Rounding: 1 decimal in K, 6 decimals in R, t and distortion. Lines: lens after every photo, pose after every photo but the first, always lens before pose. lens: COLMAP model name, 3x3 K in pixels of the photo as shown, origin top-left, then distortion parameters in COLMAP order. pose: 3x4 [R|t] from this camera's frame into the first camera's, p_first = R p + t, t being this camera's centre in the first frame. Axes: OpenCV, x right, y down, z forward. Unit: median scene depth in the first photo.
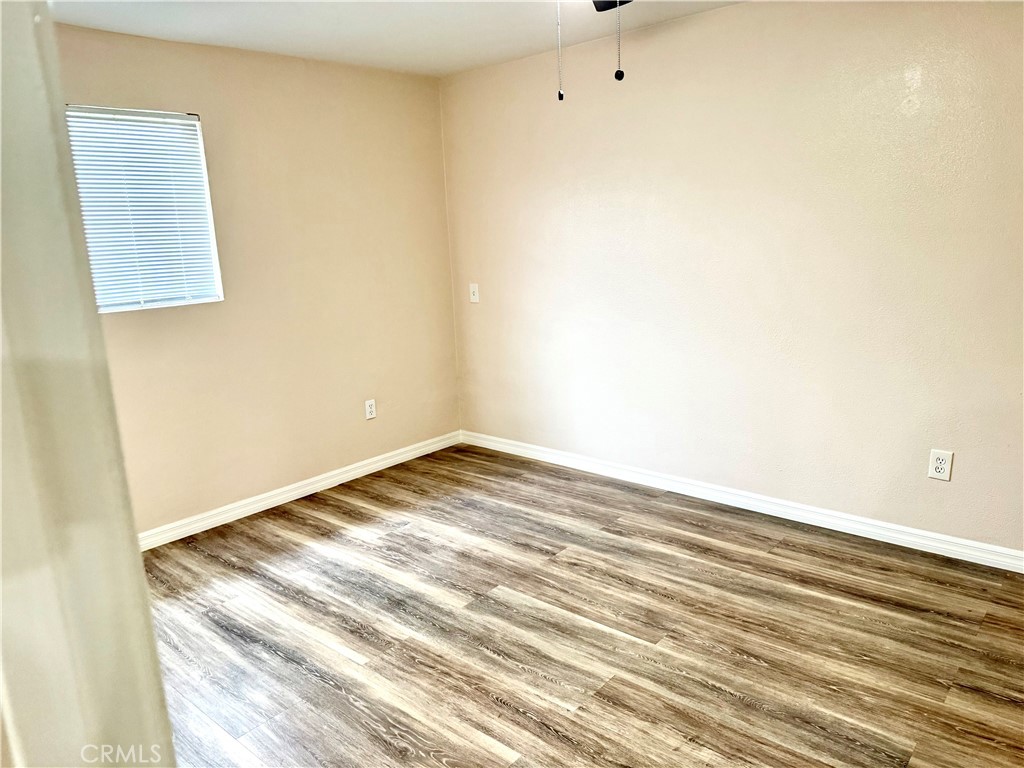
lens RADIAL K [[714.5, 0, 512.3], [0, 714.5, 383.9], [0, 0, 1]] dist [0.072281, -0.091026]
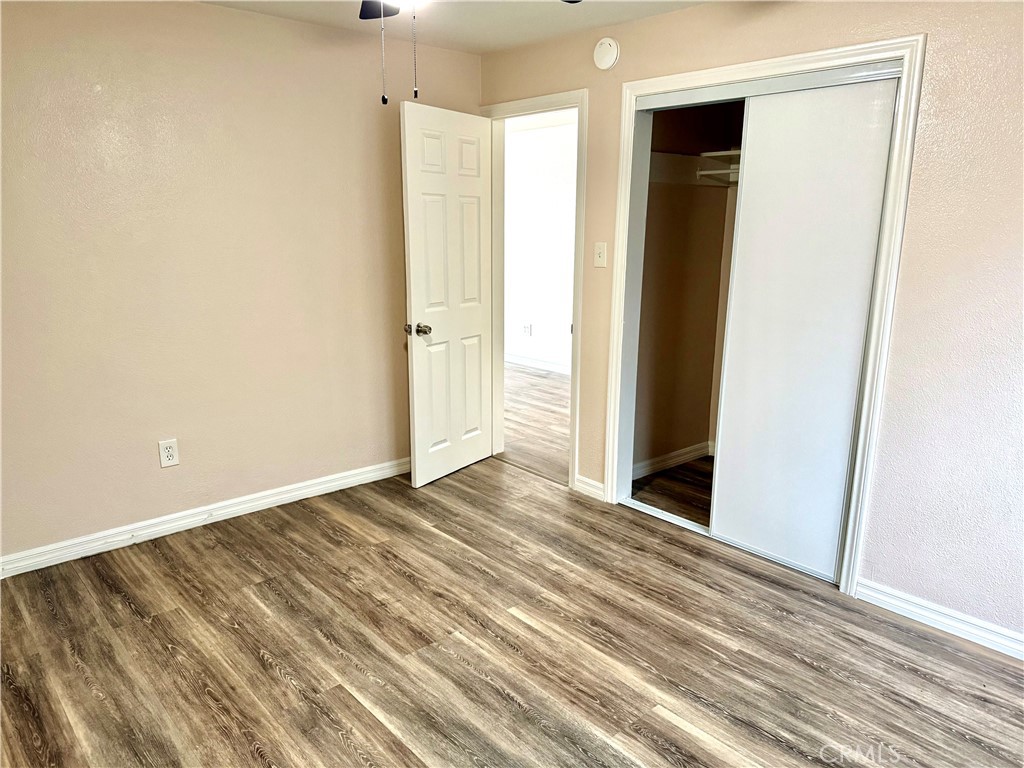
lens RADIAL K [[714.5, 0, 512.4], [0, 714.5, 384.3], [0, 0, 1]] dist [0.072281, -0.091026]
pose [[-0.990973, 0.012868, 0.133441, -0.159608], [0.067829, 0.906702, 0.416282, -0.383211], [-0.115635, 0.421575, -0.899390, 1.747211]]
